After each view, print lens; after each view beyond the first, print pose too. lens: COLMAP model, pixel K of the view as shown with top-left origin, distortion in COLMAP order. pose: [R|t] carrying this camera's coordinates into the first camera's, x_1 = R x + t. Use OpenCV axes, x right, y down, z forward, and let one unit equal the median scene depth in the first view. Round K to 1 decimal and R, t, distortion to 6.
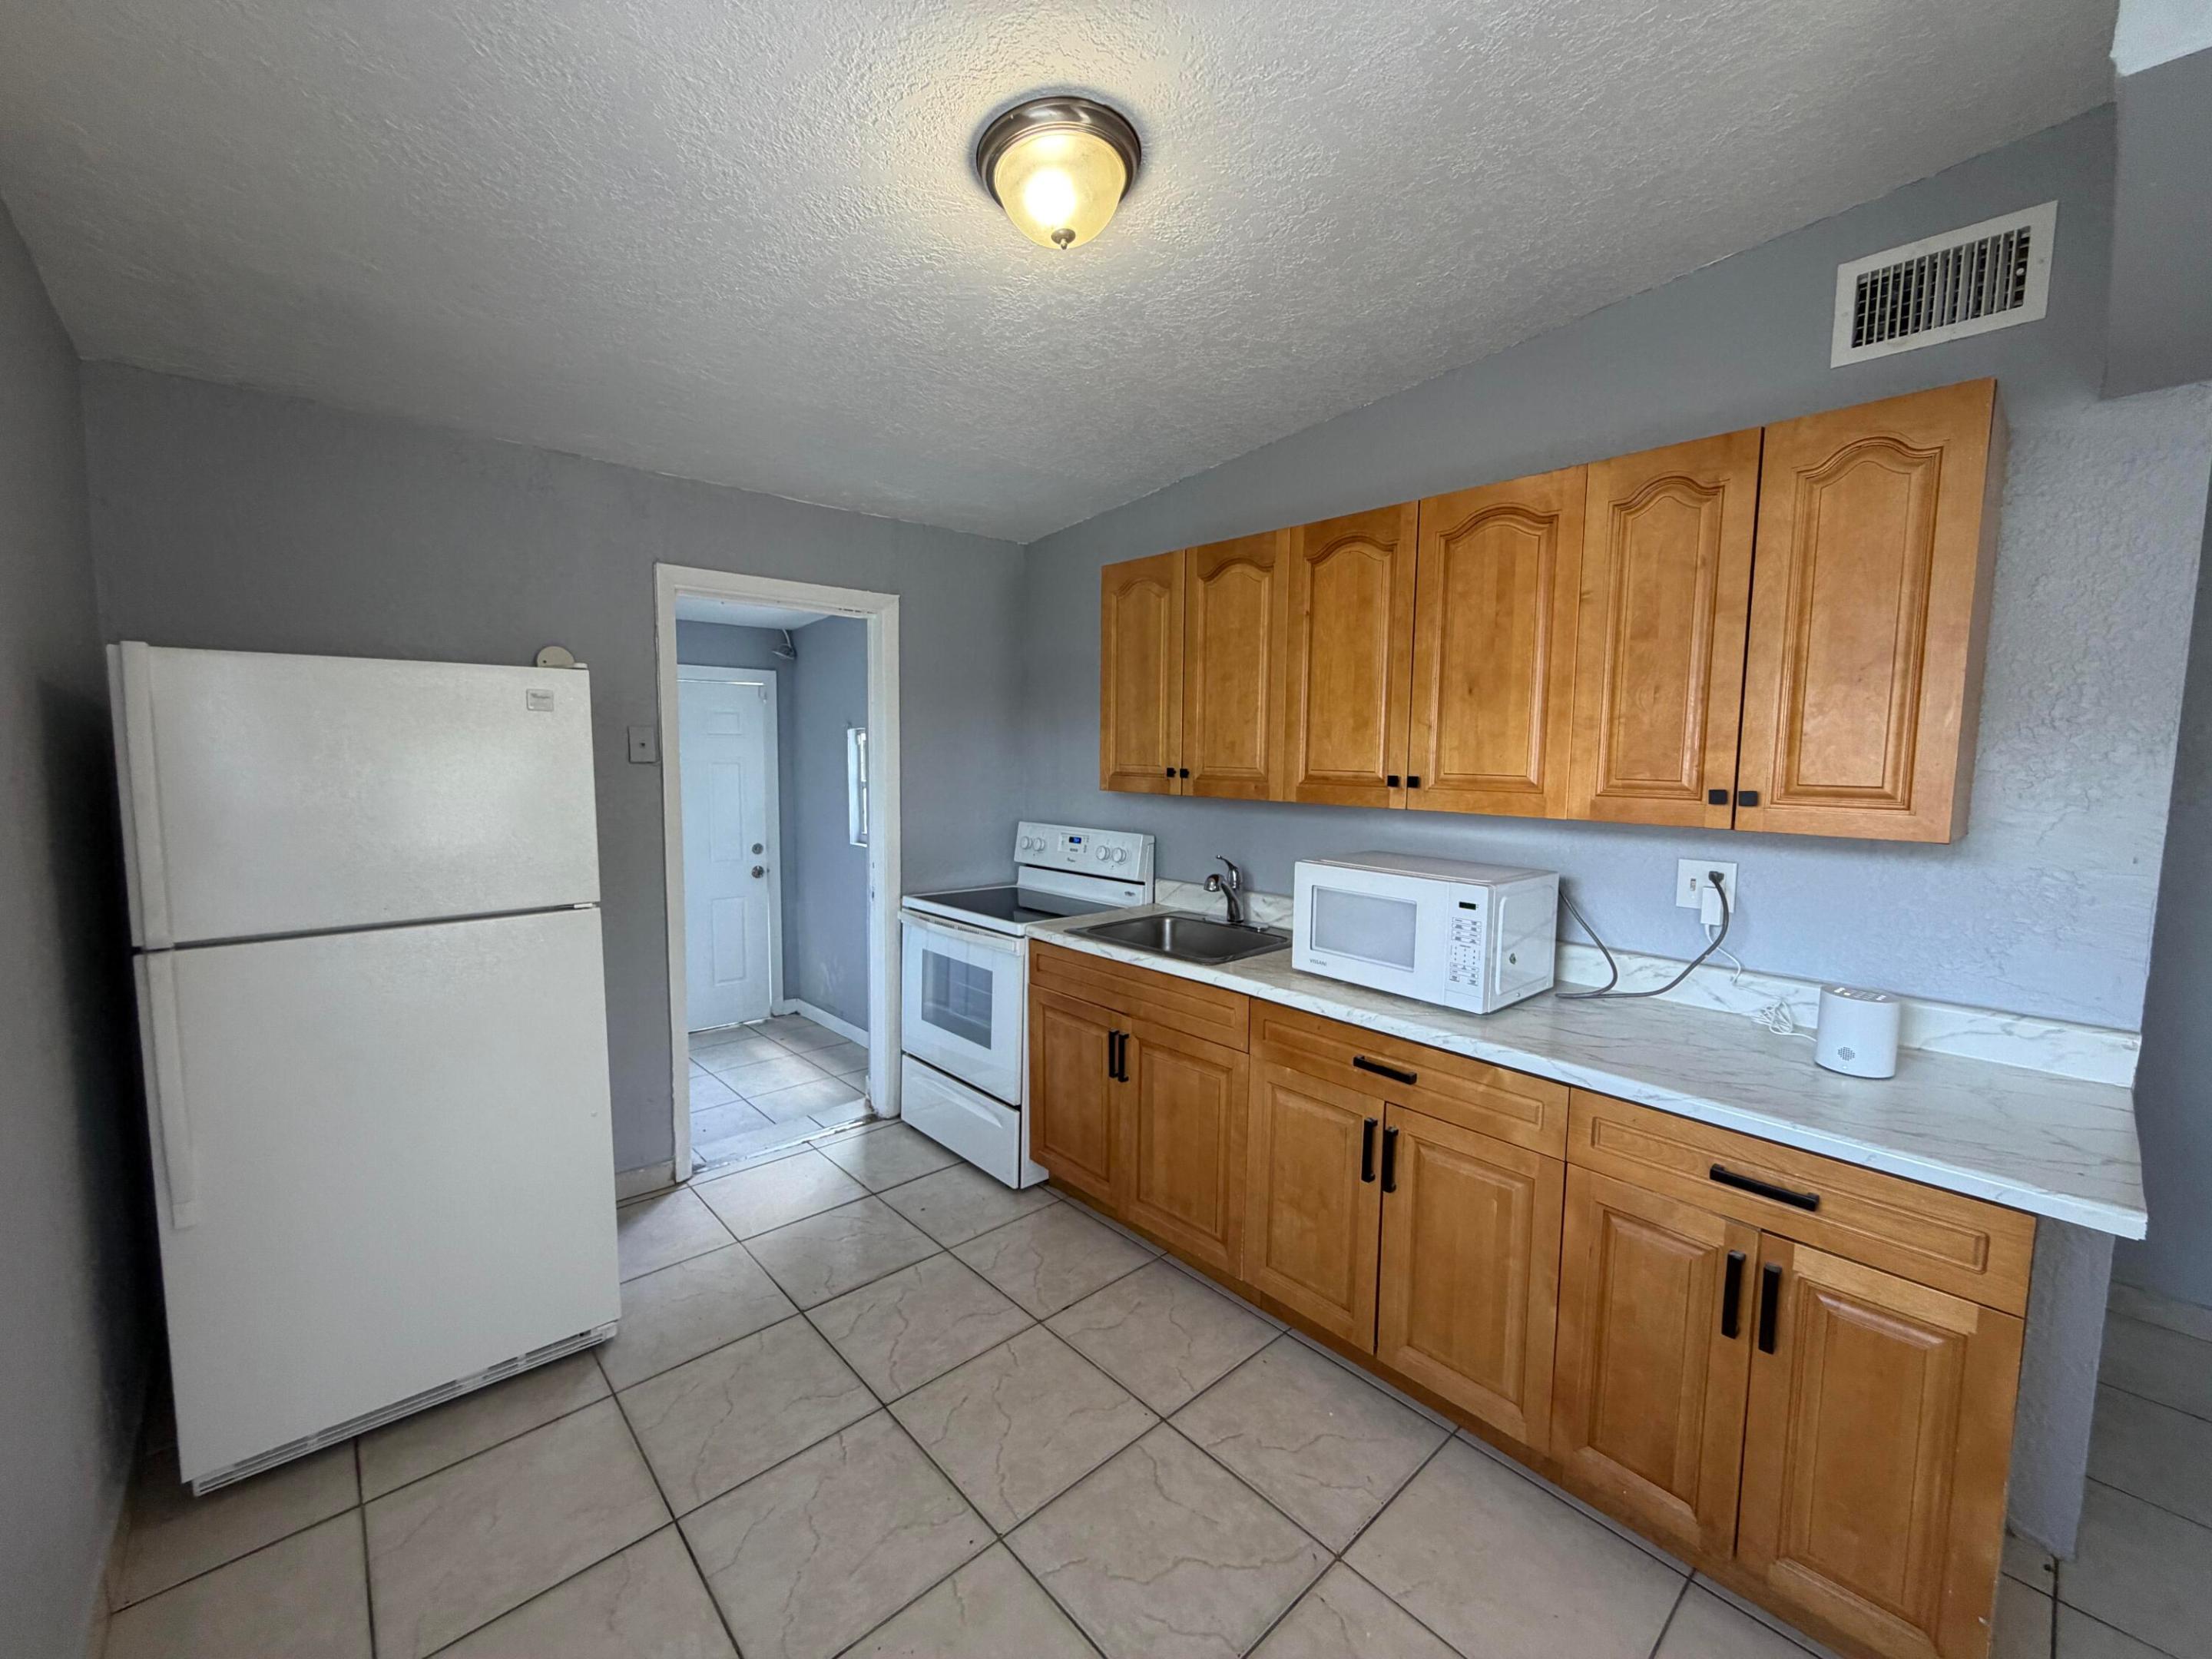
lens RADIAL K [[876.6, 0, 1119.1], [0, 876.6, 815.8], [0, 0, 1]] dist [-0.009936, -0.000215]
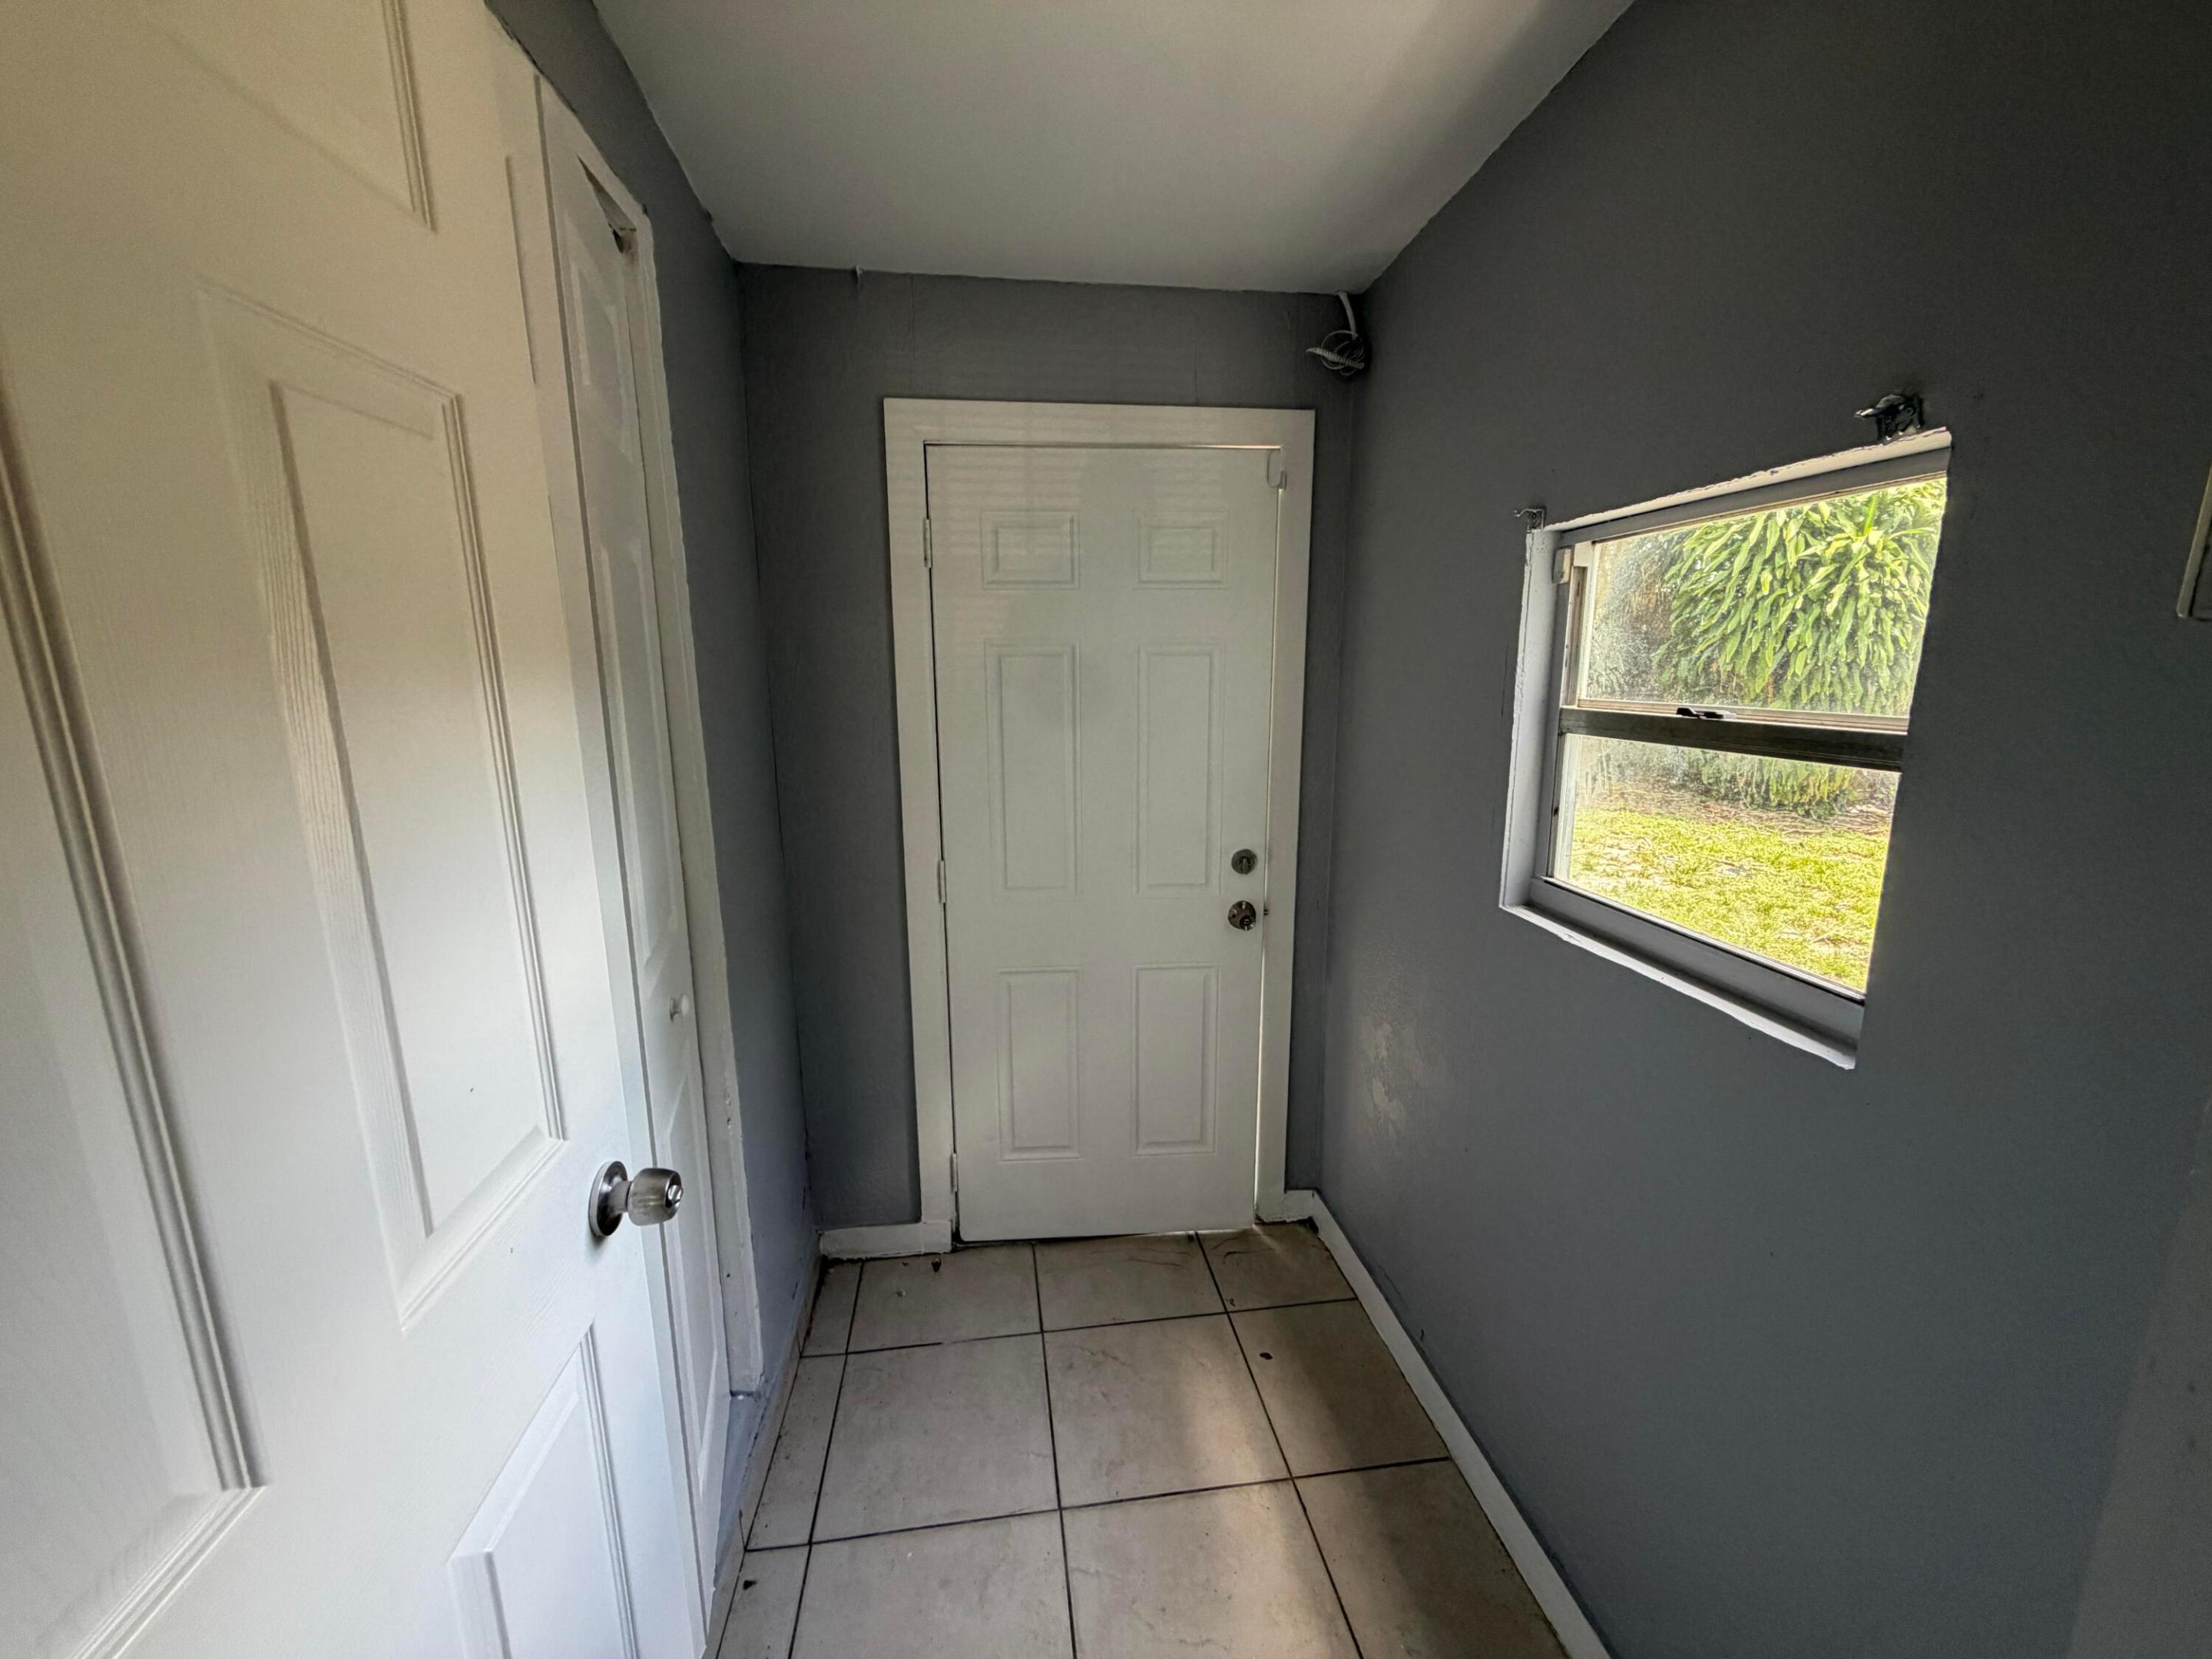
lens RADIAL K [[889.7, 0, 1106.0], [0, 889.7, 829.5], [0, 0, 1]] dist [0.028138, -0.027211]
pose [[0.816550, 0.101970, -0.568198, -0.406328], [-0.038531, 0.991708, 0.122603, -0.050549], [0.575988, -0.078218, 0.813707, 1.106115]]
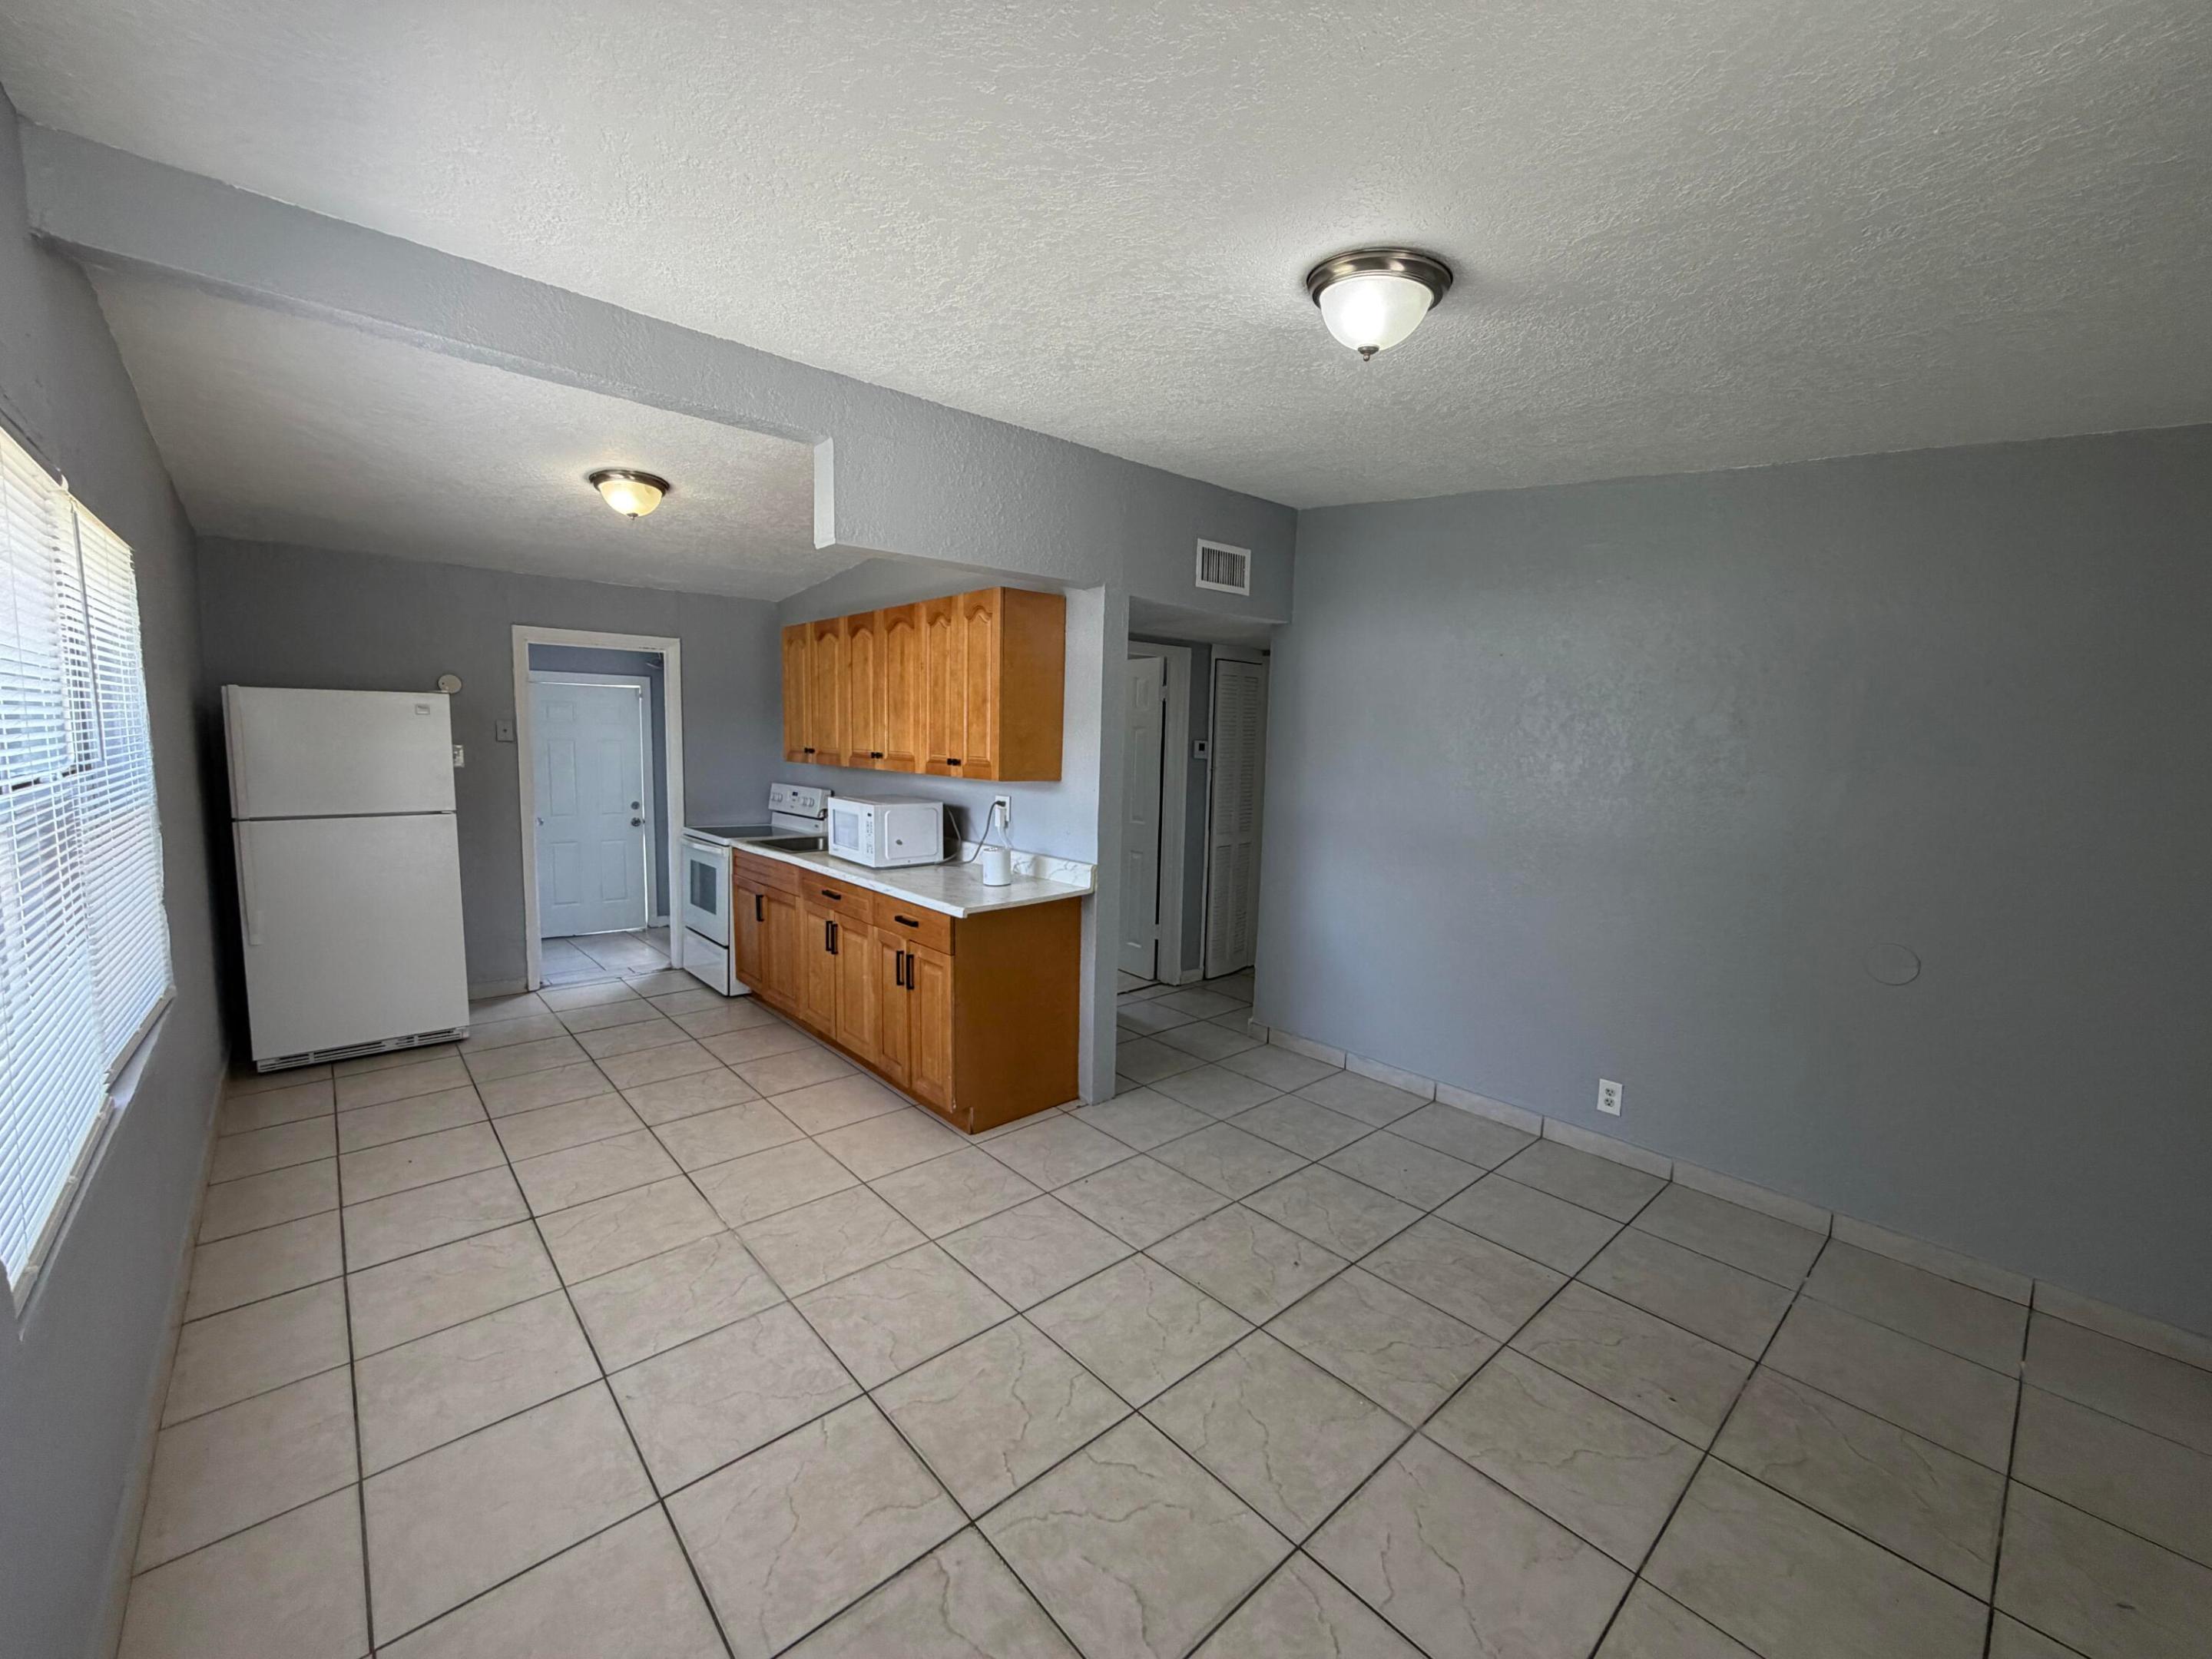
lens RADIAL K [[889.7, 0, 1106.0], [0, 889.7, 829.5], [0, 0, 1]] dist [0.028138, -0.027211]
pose [[0.999407, 0.025967, -0.022630, 0.647236], [-0.025535, 0.999490, 0.019178, 0.053928], [0.023117, -0.018589, 0.999560, -0.702234]]
